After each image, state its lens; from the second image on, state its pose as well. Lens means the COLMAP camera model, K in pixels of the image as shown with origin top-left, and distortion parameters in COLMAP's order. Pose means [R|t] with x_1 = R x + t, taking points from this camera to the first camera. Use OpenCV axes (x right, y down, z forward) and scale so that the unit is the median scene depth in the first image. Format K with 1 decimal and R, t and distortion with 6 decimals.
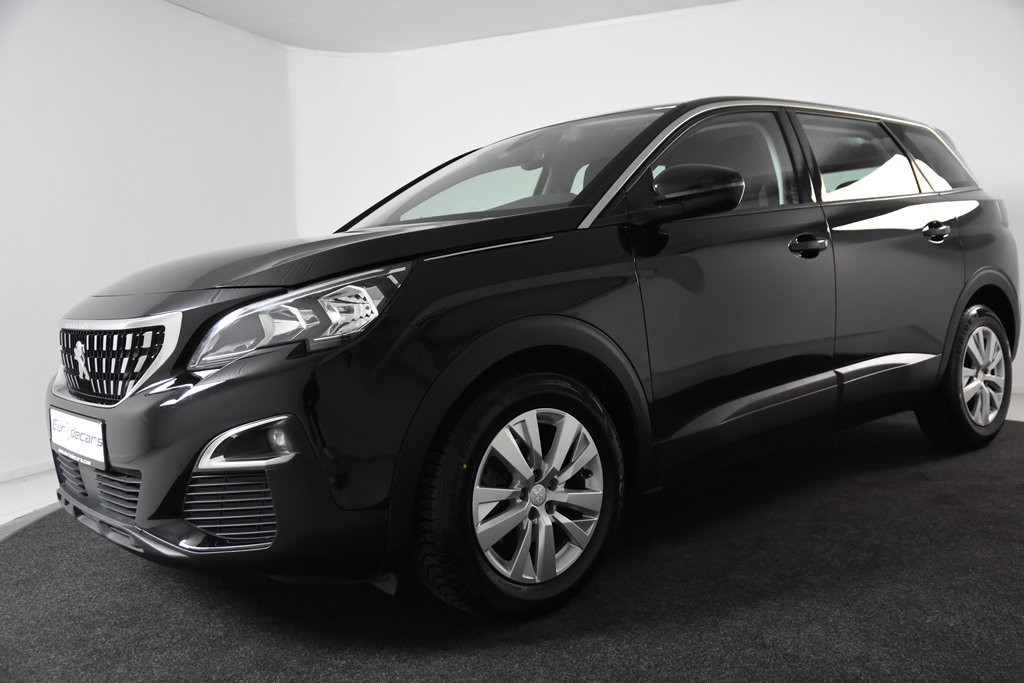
lens RADIAL K [[984.2, 0, 507.4], [0, 984.2, 347.9], [0, 0, 1]] dist [0.010448, 0.000000]
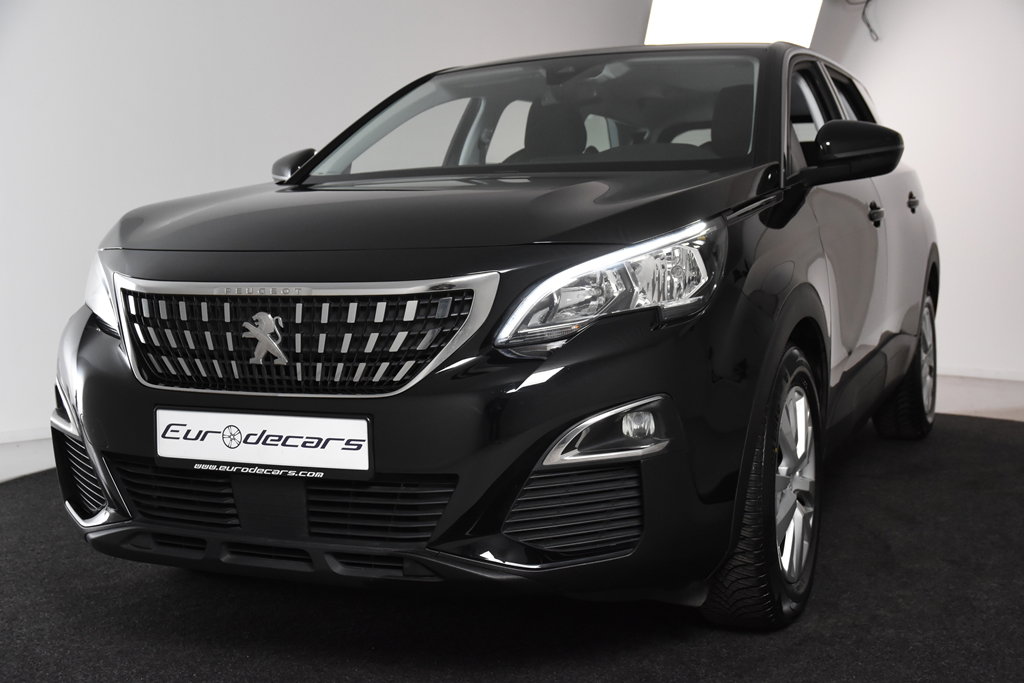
lens RADIAL K [[1413.2, 0, 513.0], [0, 1413.2, 338.4], [0, 0, 1]] dist [-0.009184, 0.000000]
pose [[0.876977, -0.008478, 0.480457, -0.816815], [0.009940, 0.999950, -0.000500, 0.016223], [-0.480429, 0.005214, 0.877018, -0.008904]]
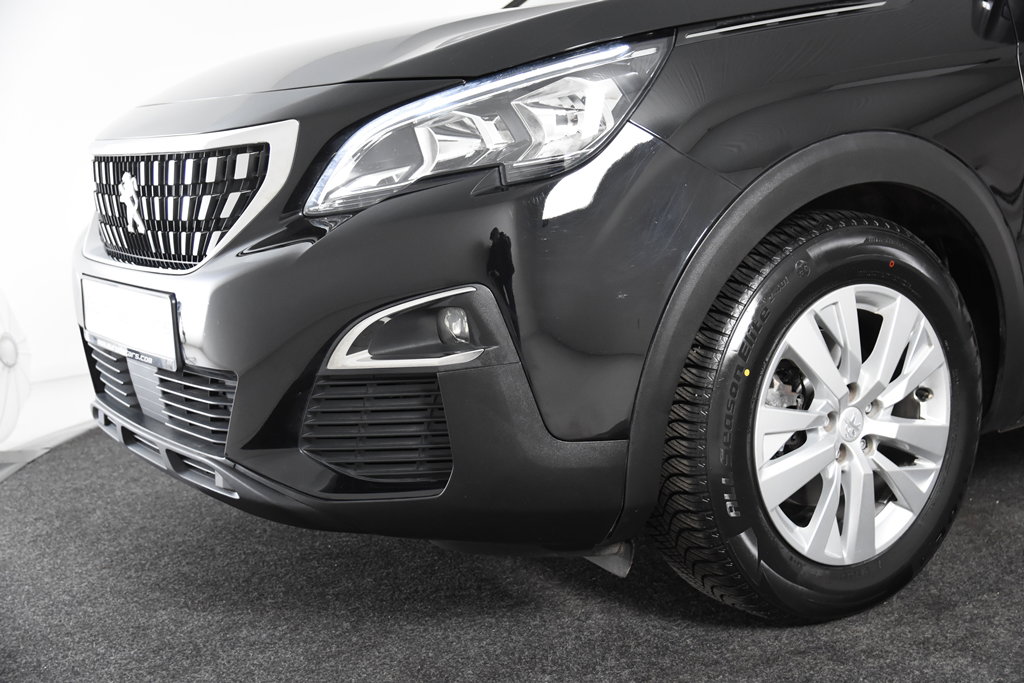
lens RADIAL K [[1413.2, 0, 511.8], [0, 1413.2, 338.5], [0, 0, 1]] dist [-0.009184, 0.000000]
pose [[0.995723, 0.015724, -0.091036, -0.104135], [-0.008429, 0.996762, 0.079967, 0.026653], [0.091999, -0.078858, 0.992632, 0.104197]]
